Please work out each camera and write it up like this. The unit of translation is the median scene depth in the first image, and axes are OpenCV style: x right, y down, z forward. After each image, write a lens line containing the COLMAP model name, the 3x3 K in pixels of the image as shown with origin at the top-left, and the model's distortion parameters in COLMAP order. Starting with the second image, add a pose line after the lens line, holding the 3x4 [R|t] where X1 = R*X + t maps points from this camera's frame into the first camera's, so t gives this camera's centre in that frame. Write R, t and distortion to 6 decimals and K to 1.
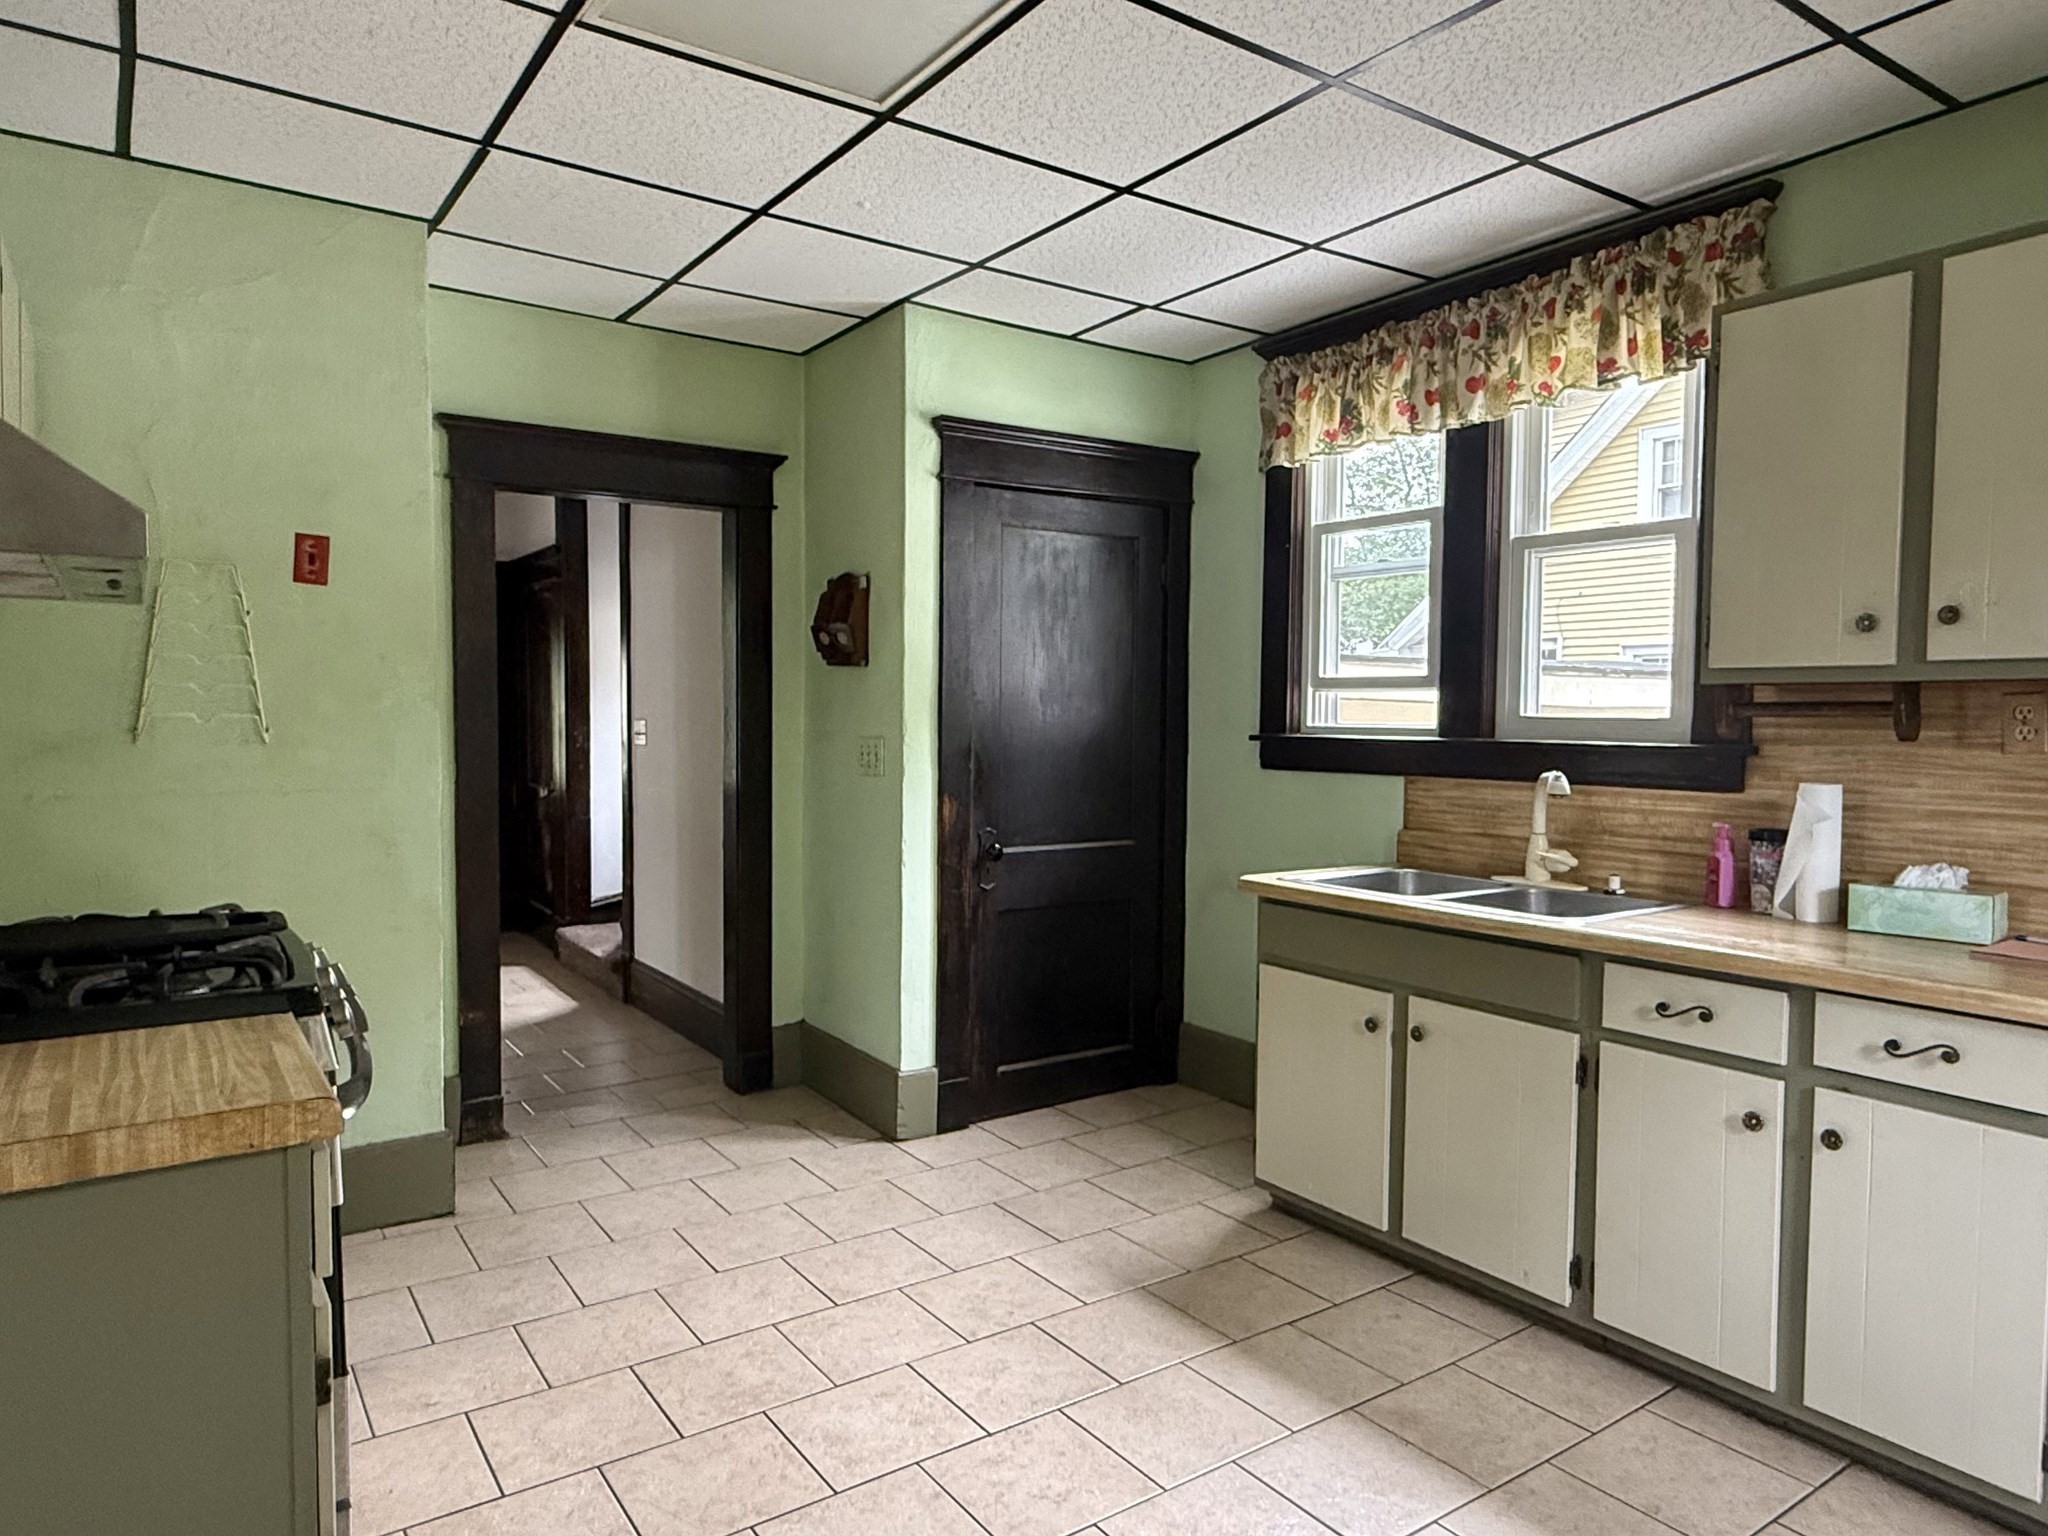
lens RADIAL K [[1272.8, 0, 1026.8], [0, 1272.8, 771.8], [0, 0, 1]] dist [-0.004994, 0.006574]
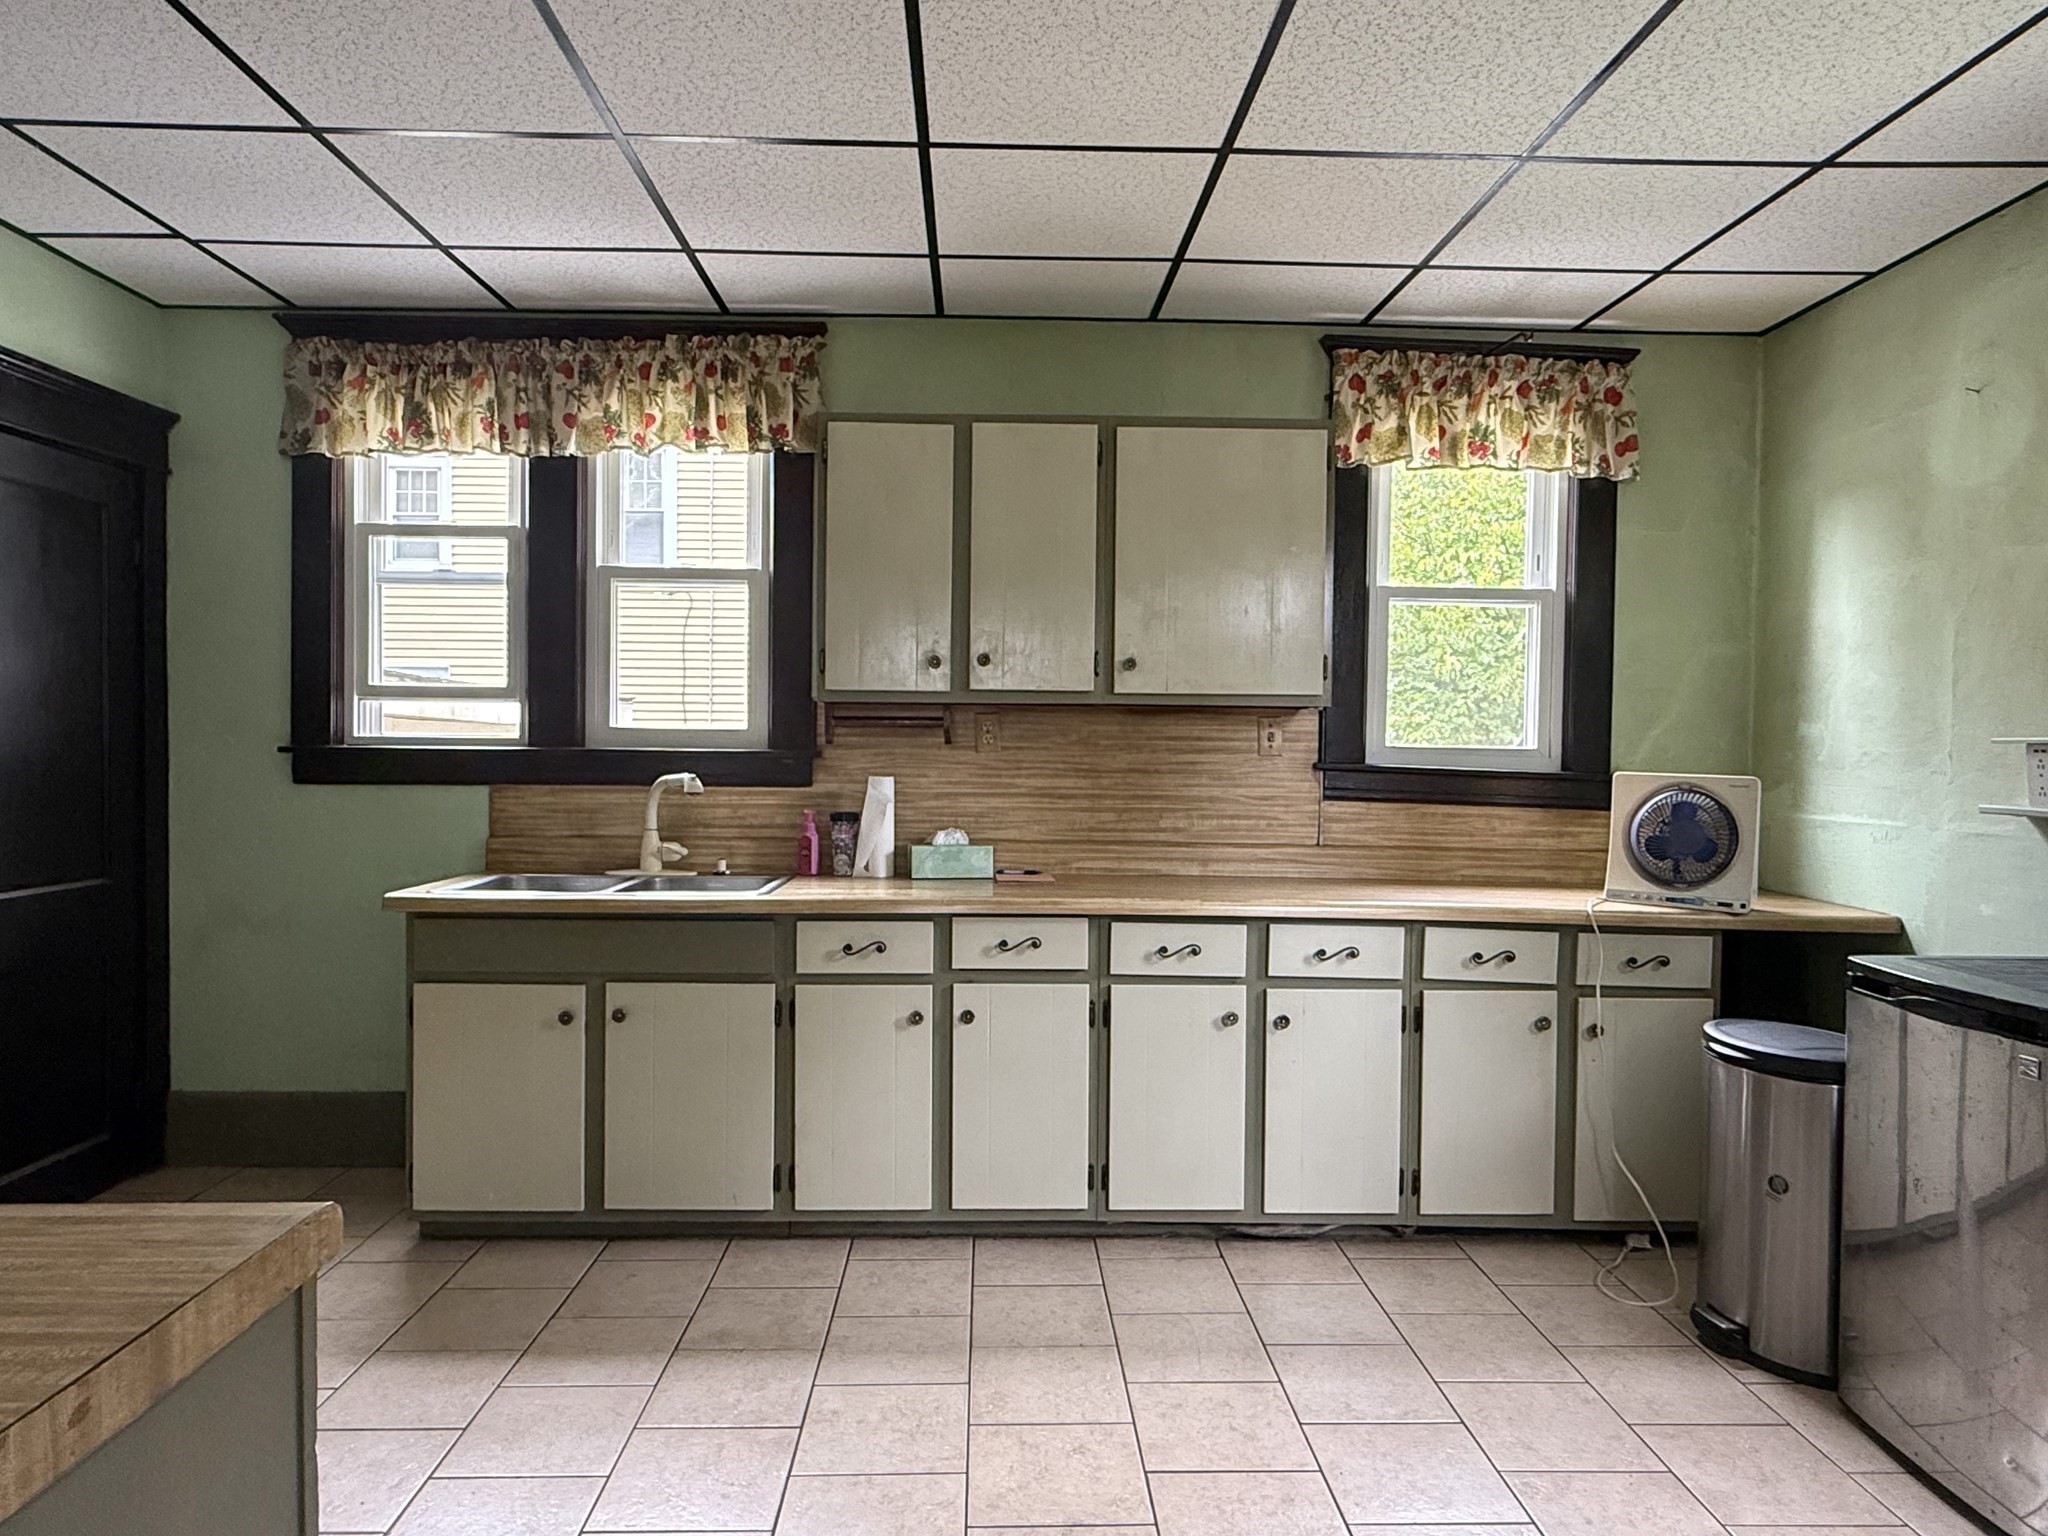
lens RADIAL K [[1272.8, 0, 1009.5], [0, 1272.8, 775.9], [0, 0, 1]] dist [-0.004994, 0.006574]
pose [[0.552259, -0.020731, 0.833415, -0.390407], [0.033991, 0.999419, 0.002336, 0.009199], [-0.832979, 0.027039, 0.552643, 0.109177]]
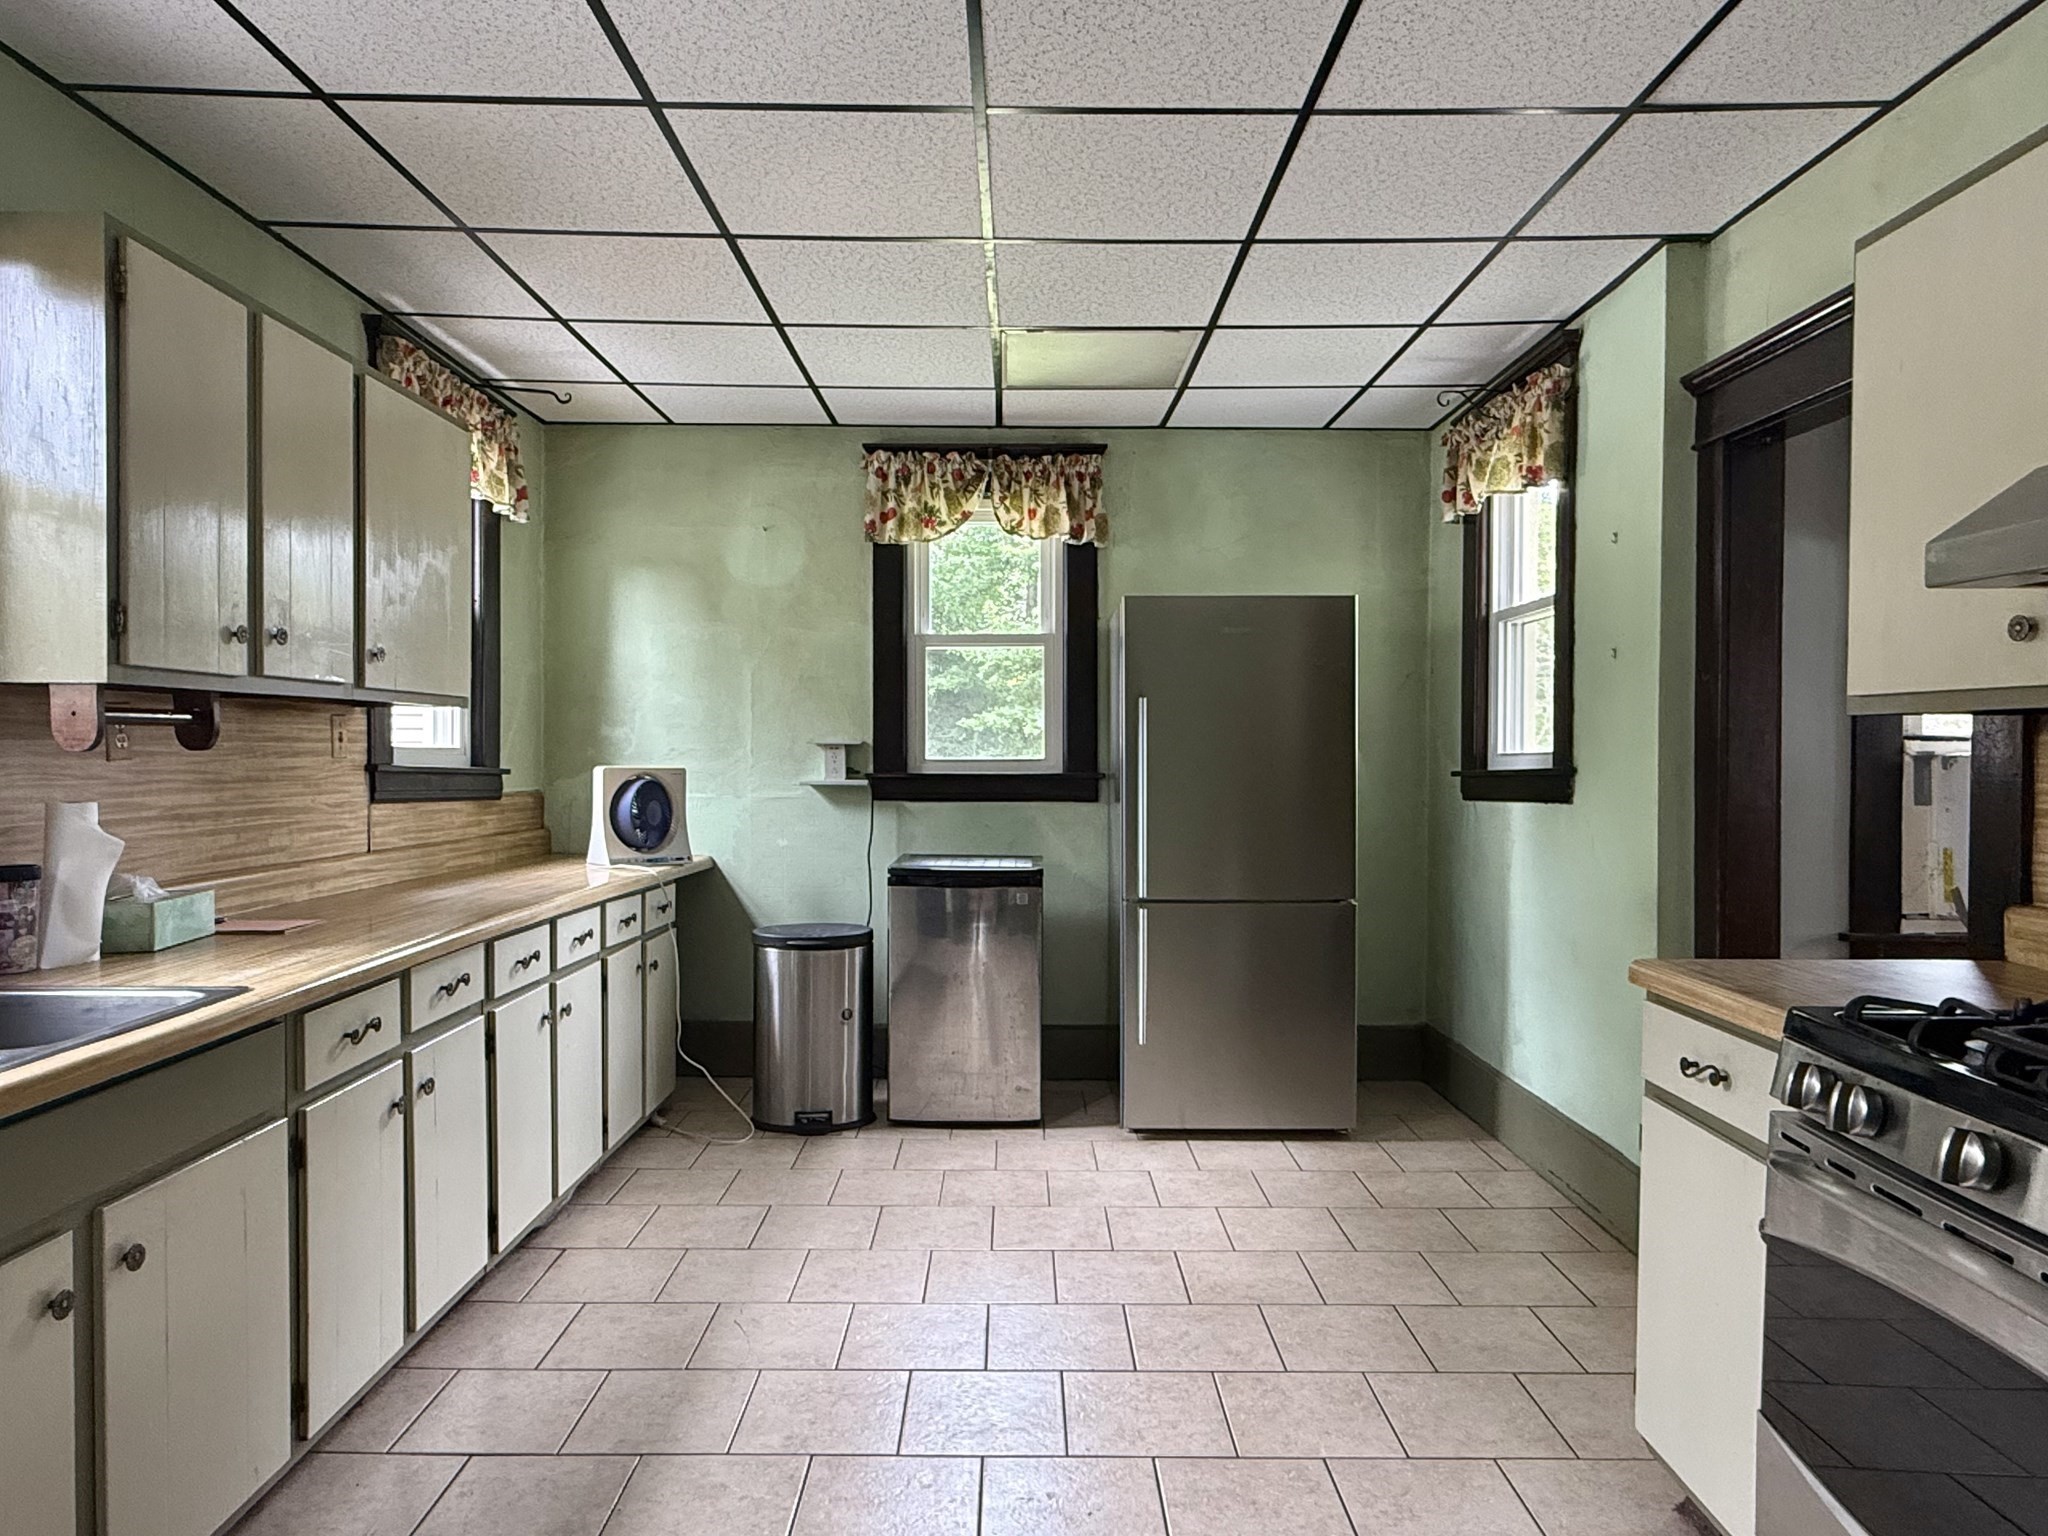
lens RADIAL K [[1272.8, 0, 1027.3], [0, 1272.8, 774.4], [0, 0, 1]] dist [-0.004994, 0.006574]
pose [[-0.824262, -0.023377, 0.565726, -0.348622], [0.016211, 0.997763, 0.064850, -0.047978], [-0.565977, 0.062625, -0.822039, 1.176404]]
